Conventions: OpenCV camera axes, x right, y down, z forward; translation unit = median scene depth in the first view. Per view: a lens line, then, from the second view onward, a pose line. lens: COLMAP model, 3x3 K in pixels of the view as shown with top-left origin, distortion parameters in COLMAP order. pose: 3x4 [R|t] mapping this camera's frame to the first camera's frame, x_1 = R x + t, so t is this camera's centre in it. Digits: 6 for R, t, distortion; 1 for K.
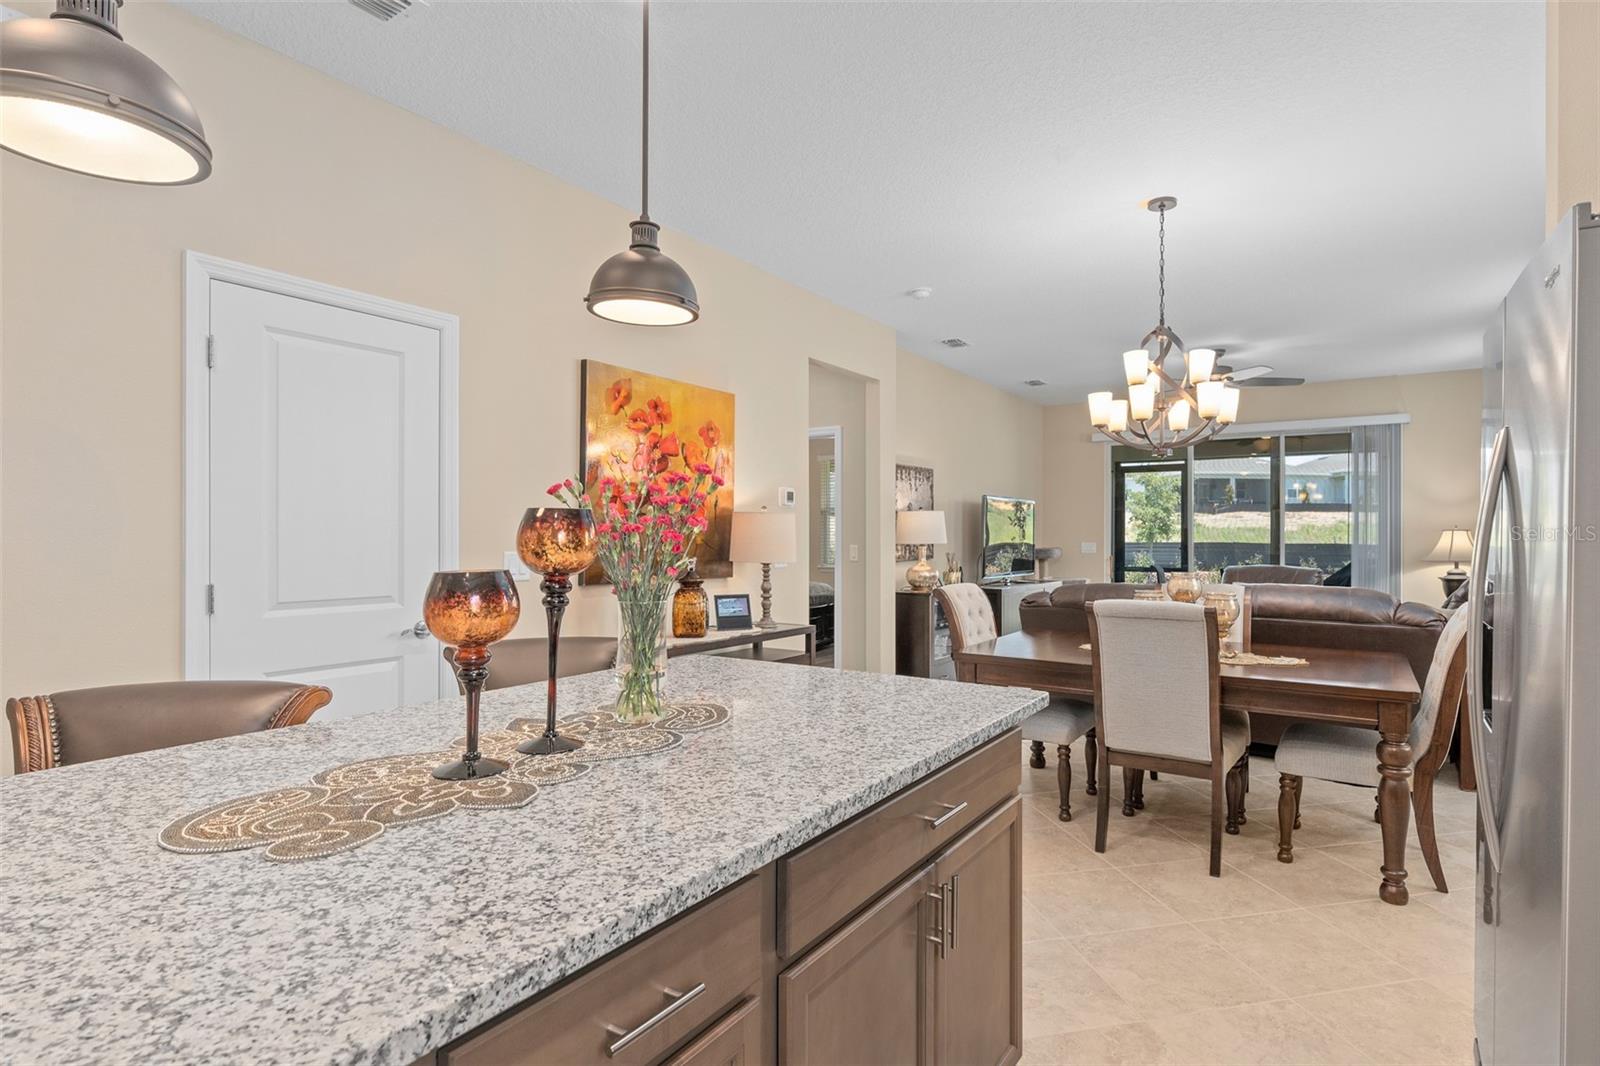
lens RADIAL K [[805.5, 0, 860.5], [0, 805.5, 542.8], [0, 0, 1]] dist [-0.000789, -0.000266]
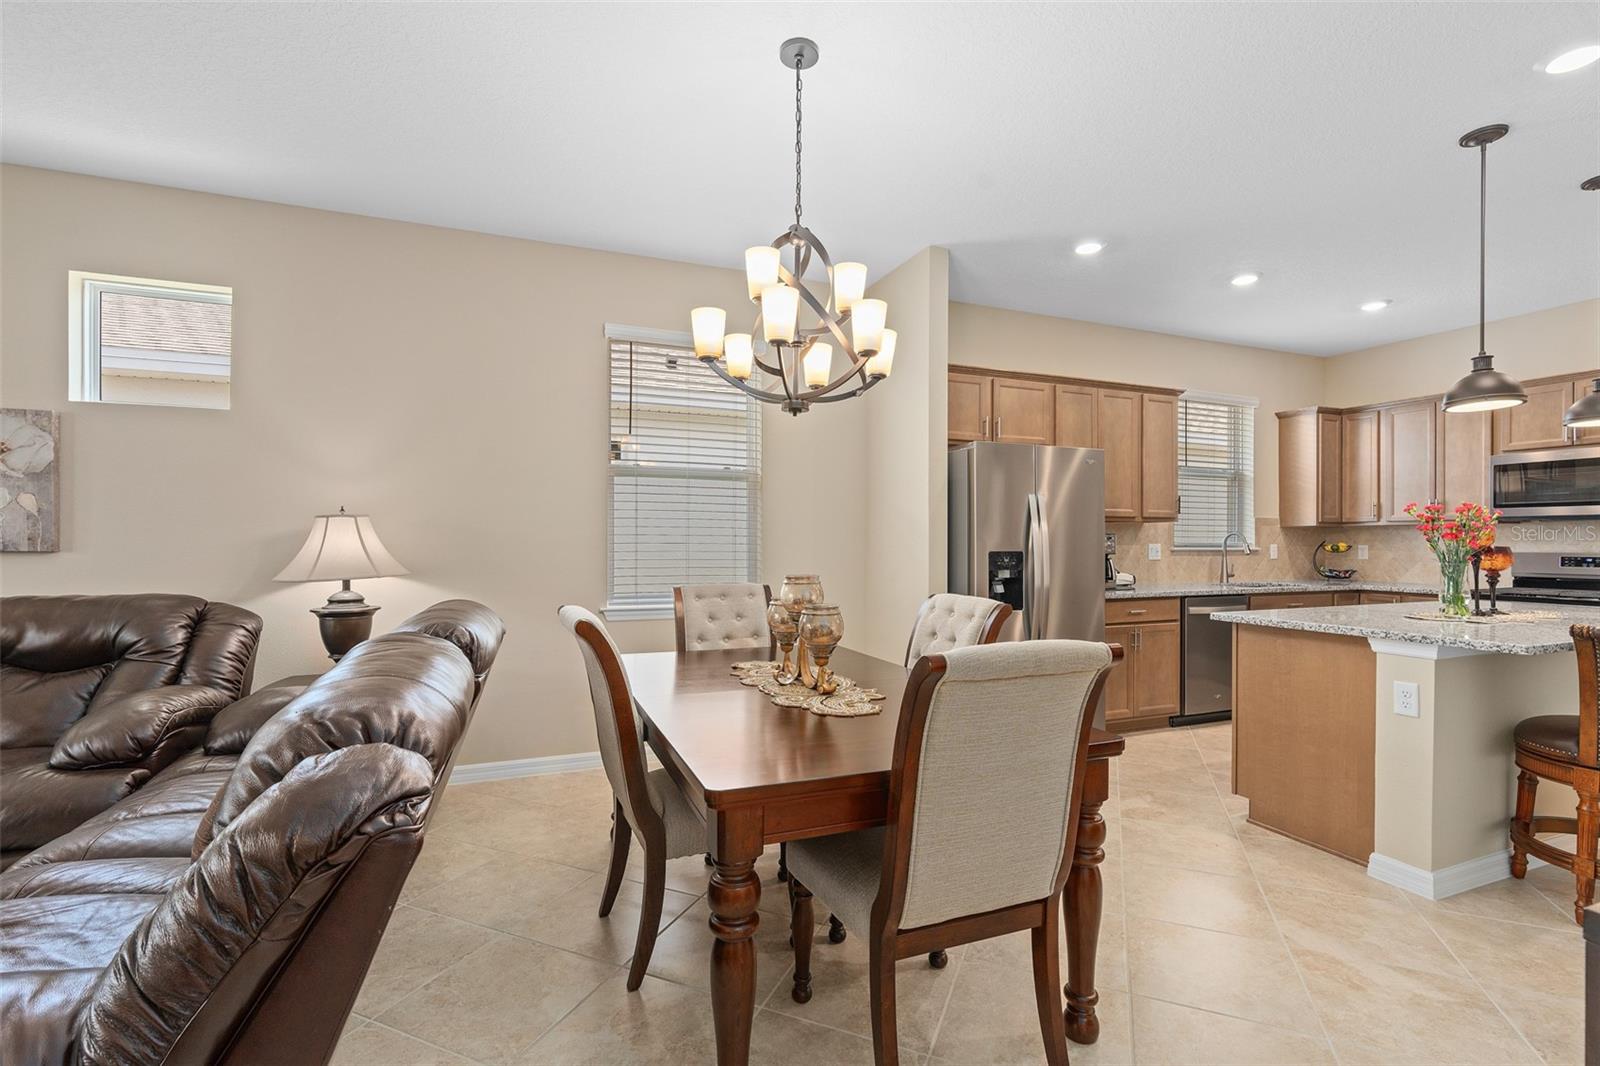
lens RADIAL K [[720.2, 0, 793.7], [0, 720.2, 539.9], [0, 0, 1]] dist [-0.013561, 0.005422]
pose [[-0.803649, -0.005870, 0.595075, 0.003461], [-0.000208, 0.999954, 0.009583, -0.001903], [-0.595104, 0.007578, -0.803613, 0.789116]]
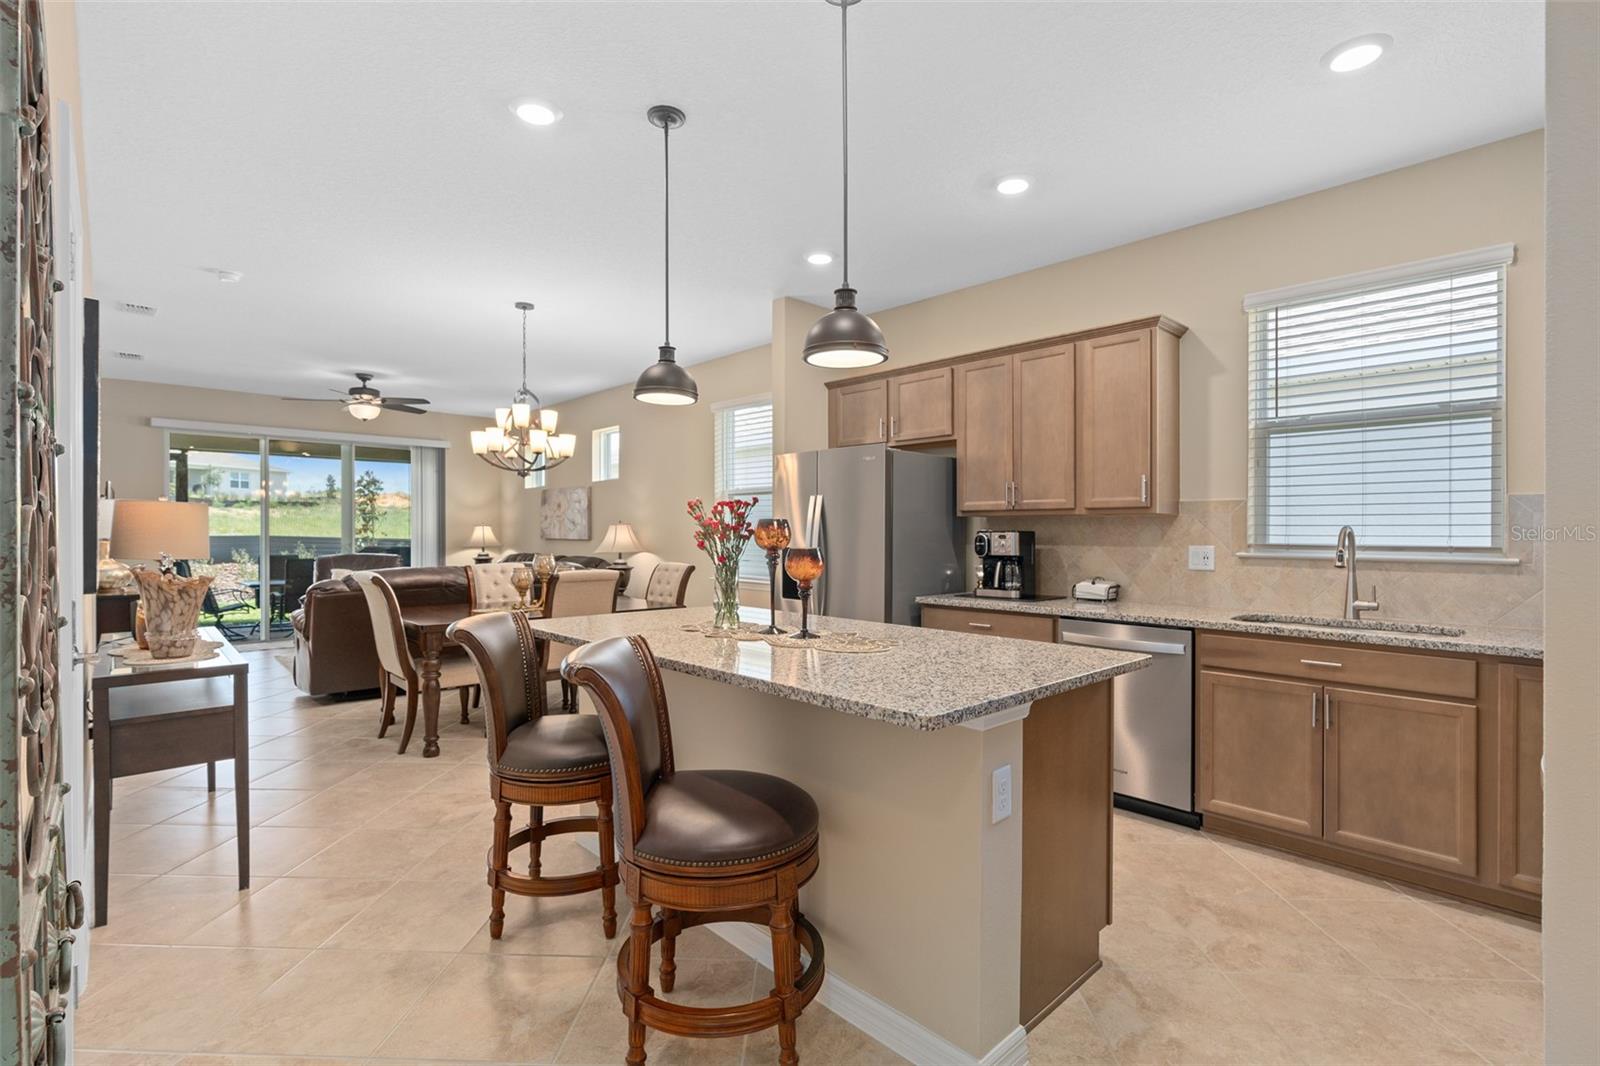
lens RADIAL K [[745.8, 0, 806.1], [0, 745.8, 541.2], [0, 0, 1]] dist [-0.000280, -0.000001]
pose [[0.259356, -0.013453, 0.965688, -0.426639], [0.004857, 0.999909, 0.012625, -0.001461], [-0.965770, 0.001416, 0.259397, 0.076268]]
